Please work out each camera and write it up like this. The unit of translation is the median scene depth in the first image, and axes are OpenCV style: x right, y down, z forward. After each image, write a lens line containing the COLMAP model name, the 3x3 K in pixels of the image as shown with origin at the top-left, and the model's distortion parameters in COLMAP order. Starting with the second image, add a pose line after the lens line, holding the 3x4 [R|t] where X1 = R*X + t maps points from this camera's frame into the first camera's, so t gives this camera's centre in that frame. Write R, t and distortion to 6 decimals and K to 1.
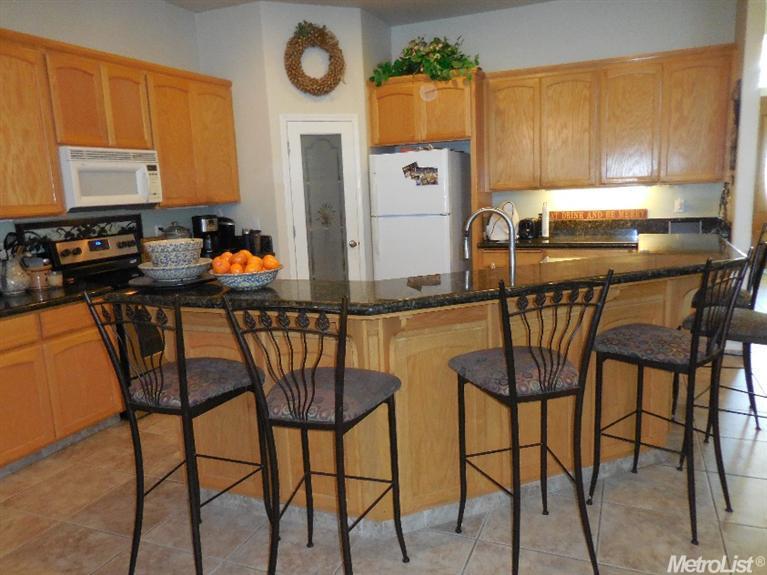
lens RADIAL K [[588.6, 0, 381.8], [0, 588.6, 286.0], [0, 0, 1]] dist [0.004217, 0.017325]
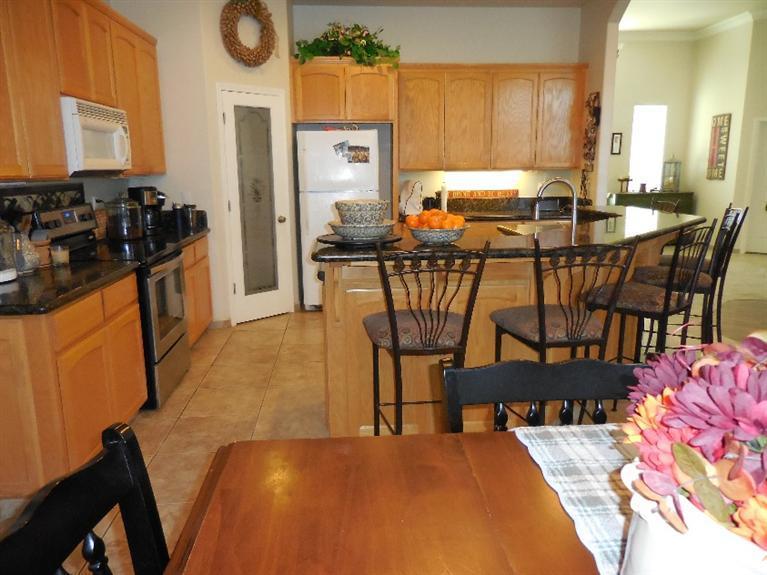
lens RADIAL K [[588.6, 0, 370.5], [0, 588.6, 275.9], [0, 0, 1]] dist [0.004217, 0.017325]
pose [[0.895897, -0.045590, 0.441916, -0.385289], [0.042303, 0.998955, 0.017297, 0.014738], [-0.442243, 0.003198, 0.896890, 0.039480]]
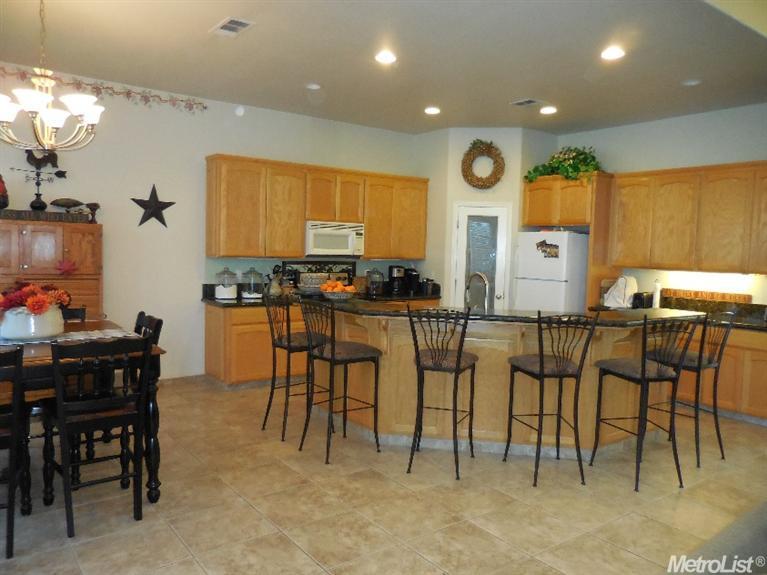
lens RADIAL K [[588.6, 0, 381.9], [0, 588.6, 285.3], [0, 0, 1]] dist [0.004217, 0.017325]
pose [[0.857415, 0.102711, -0.504272, 0.424932], [-0.151512, 0.986833, -0.056616, 0.020128], [0.491817, 0.124947, 0.861687, -0.307011]]
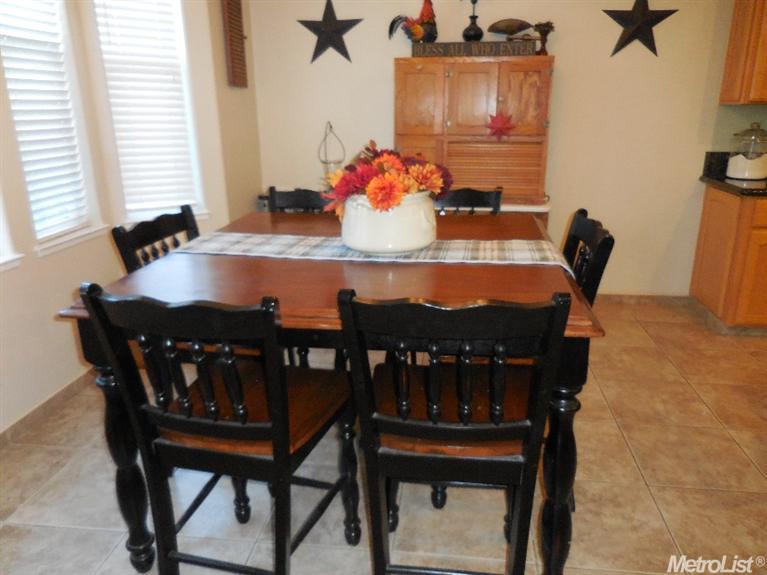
lens RADIAL K [[588.6, 0, 384.4], [0, 588.6, 285.1], [0, 0, 1]] dist [0.004217, 0.017325]
pose [[0.264642, 0.329193, -0.906420, 0.104441], [-0.165897, 0.941460, 0.293482, 0.011147], [0.949970, 0.072705, 0.303762, -0.029724]]
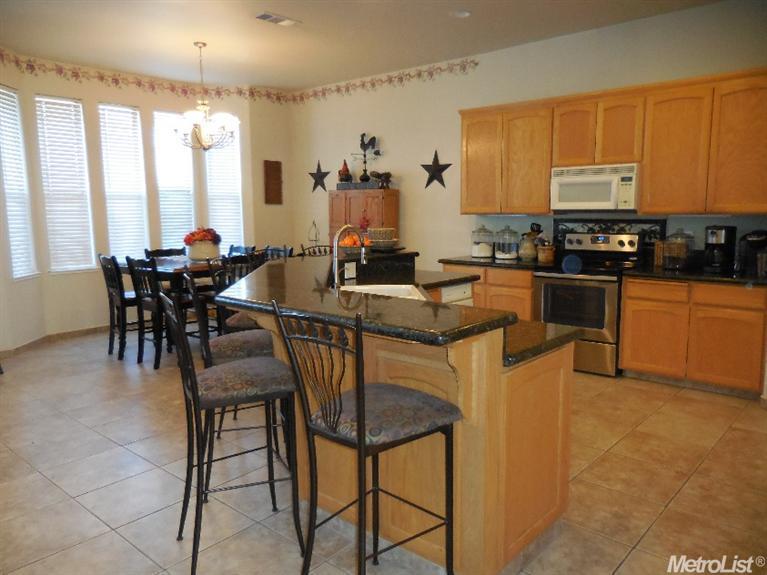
lens RADIAL K [[588.6, 0, 381.0], [0, 588.6, 283.5], [0, 0, 1]] dist [0.004217, 0.017325]
pose [[-0.314604, 0.165820, -0.934627, 0.731847], [-0.140414, 0.965661, 0.218591, -0.157020], [0.938780, 0.200004, -0.280518, 0.763752]]
